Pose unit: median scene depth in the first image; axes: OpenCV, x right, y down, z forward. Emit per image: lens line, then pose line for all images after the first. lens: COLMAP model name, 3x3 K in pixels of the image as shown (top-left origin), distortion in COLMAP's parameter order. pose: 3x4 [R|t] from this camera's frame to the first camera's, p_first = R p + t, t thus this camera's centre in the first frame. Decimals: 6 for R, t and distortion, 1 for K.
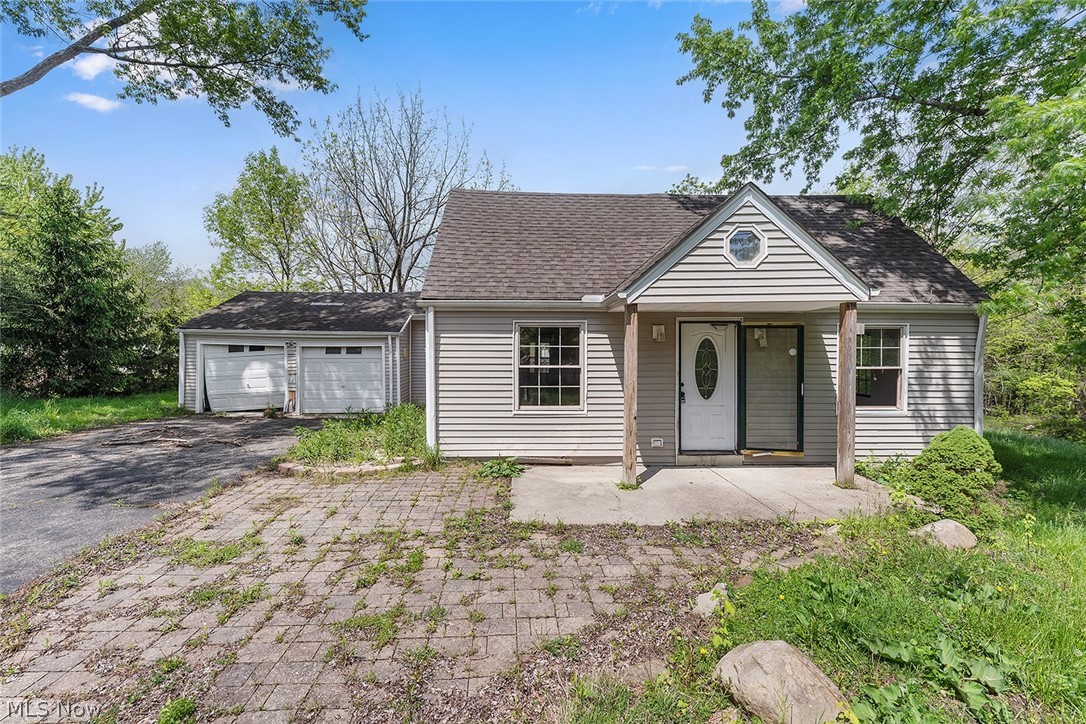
lens RADIAL K [[439.8, 0, 535.8], [0, 439.8, 352.1], [0, 0, 1]] dist [-0.000317, -0.000365]
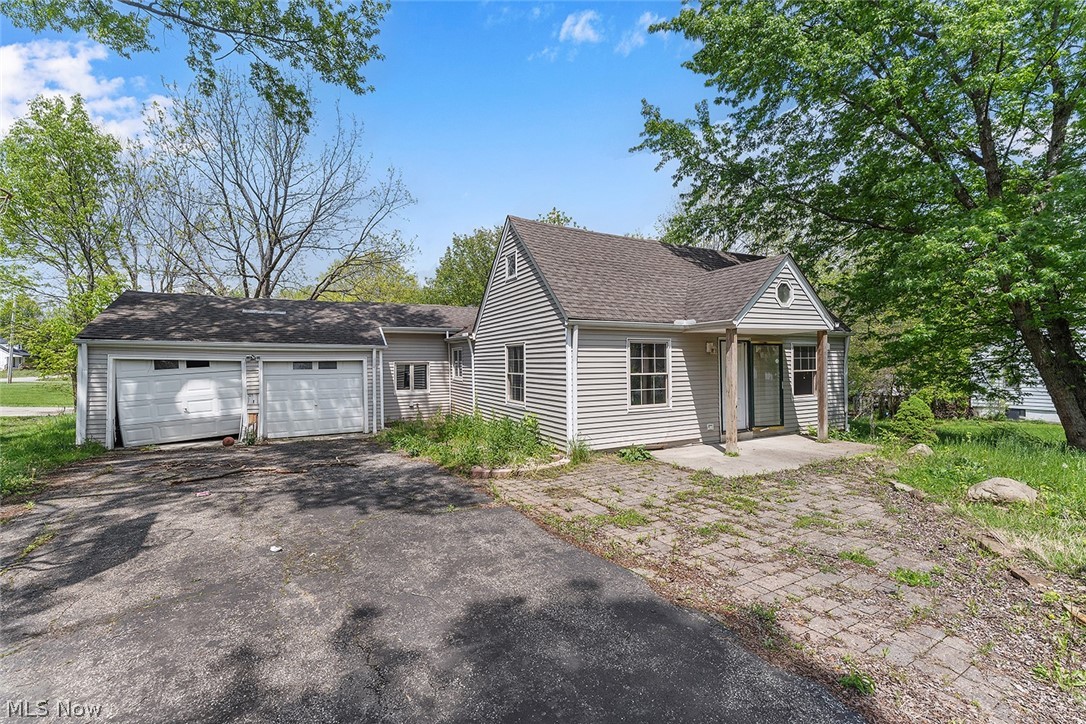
lens RADIAL K [[440.8, 0, 542.9], [0, 440.8, 361.3], [0, 0, 1]] dist [-0.003992, 0.000136]
pose [[0.901005, -0.007467, 0.433744, -0.811114], [0.012389, 0.999887, -0.008523, 0.003186], [-0.433631, 0.013053, 0.900996, -0.030470]]
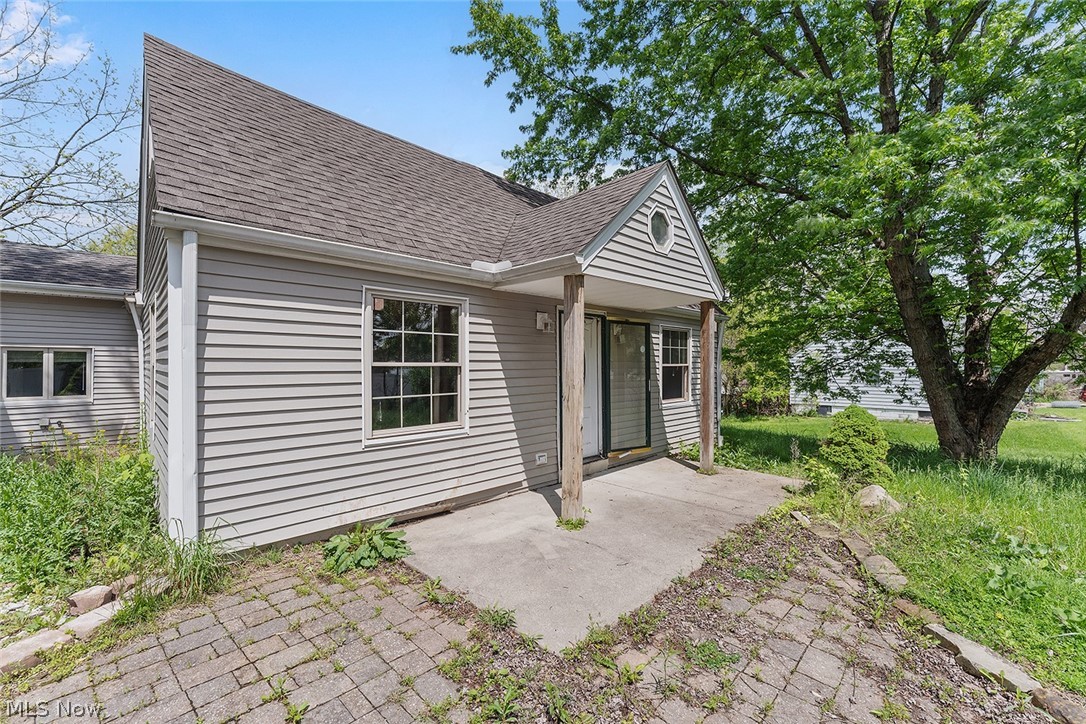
lens RADIAL K [[439.8, 0, 539.1], [0, 439.8, 361.8], [0, 0, 1]] dist [-0.000317, -0.000365]
pose [[0.734227, 0.000856, 0.678903, -0.273521], [0.003174, 0.999984, -0.004693, 0.032639], [-0.678896, 0.005600, 0.734213, 0.415254]]
